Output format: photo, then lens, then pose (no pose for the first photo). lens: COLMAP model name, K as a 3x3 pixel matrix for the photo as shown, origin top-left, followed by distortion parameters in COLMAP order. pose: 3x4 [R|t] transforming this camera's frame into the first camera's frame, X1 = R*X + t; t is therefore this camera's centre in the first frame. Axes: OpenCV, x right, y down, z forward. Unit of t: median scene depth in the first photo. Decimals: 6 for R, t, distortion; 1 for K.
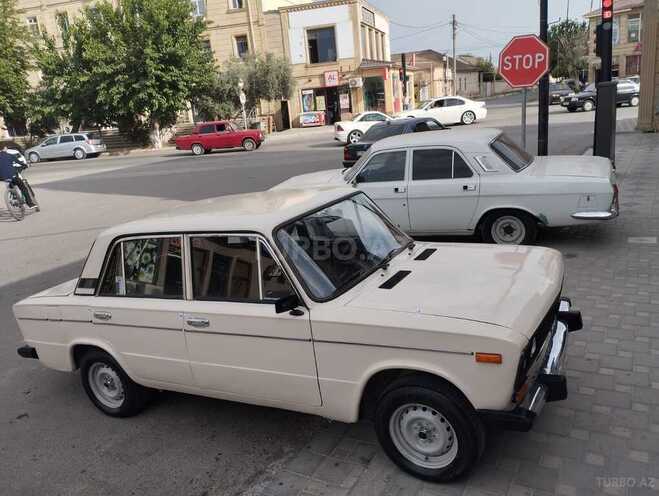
lens RADIAL K [[544.5, 0, 331.2], [0, 544.5, 249.1], [0, 0, 1]] dist [0.096807, -0.123845]
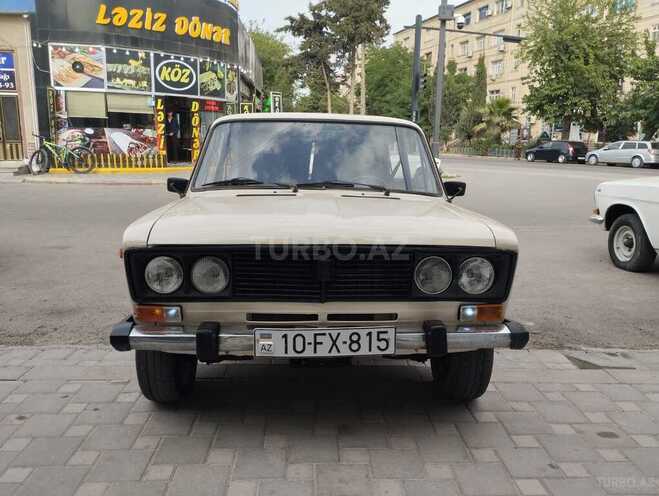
lens RADIAL K [[544.5, 0, 331.2], [0, 544.5, 249.1], [0, 0, 1]] dist [0.096807, -0.123845]
pose [[0.512702, 0.266708, -0.816090, 0.093102], [-0.289515, 0.948561, 0.128116, -0.000485], [0.808281, 0.170585, 0.563545, 0.064362]]
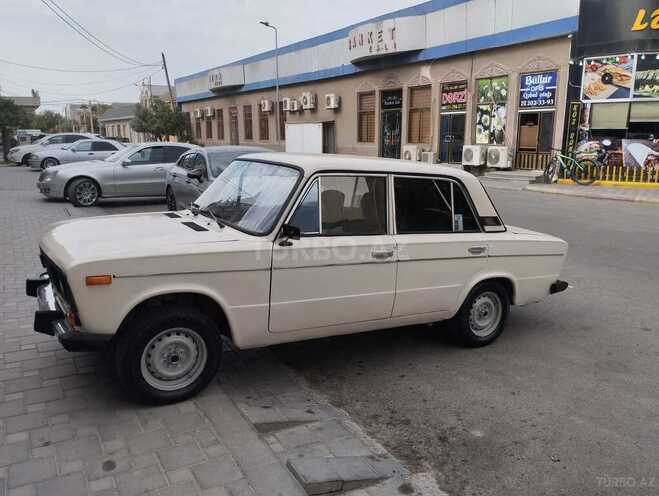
lens RADIAL K [[548.0, 0, 329.5], [0, 548.0, 248.0], [0, 0, 1]] dist [0.103377, -0.145583]
pose [[-0.512981, 0.258227, -0.818638, 0.099851], [-0.184001, 0.898434, 0.398698, -0.045747], [0.838447, 0.355155, -0.413366, 0.192696]]
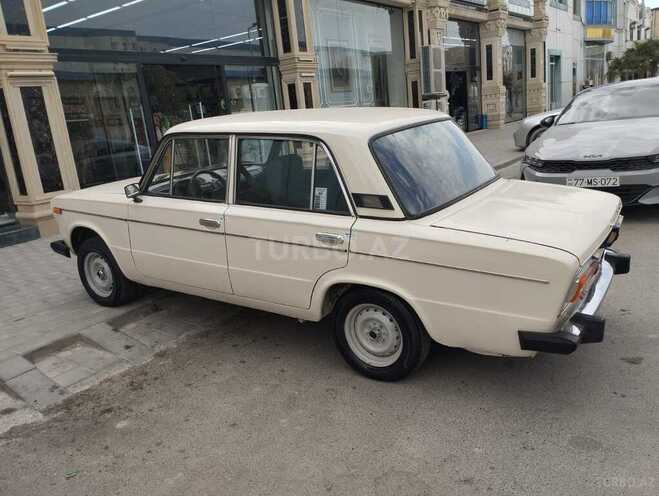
lens RADIAL K [[544.5, 0, 331.2], [0, 544.5, 249.1], [0, 0, 1]] dist [0.096807, -0.123845]
pose [[-0.977014, 0.162021, 0.138540, -0.041250], [0.209127, 0.854524, 0.475452, -0.042066], [-0.041353, 0.493496, -0.868765, 0.250740]]
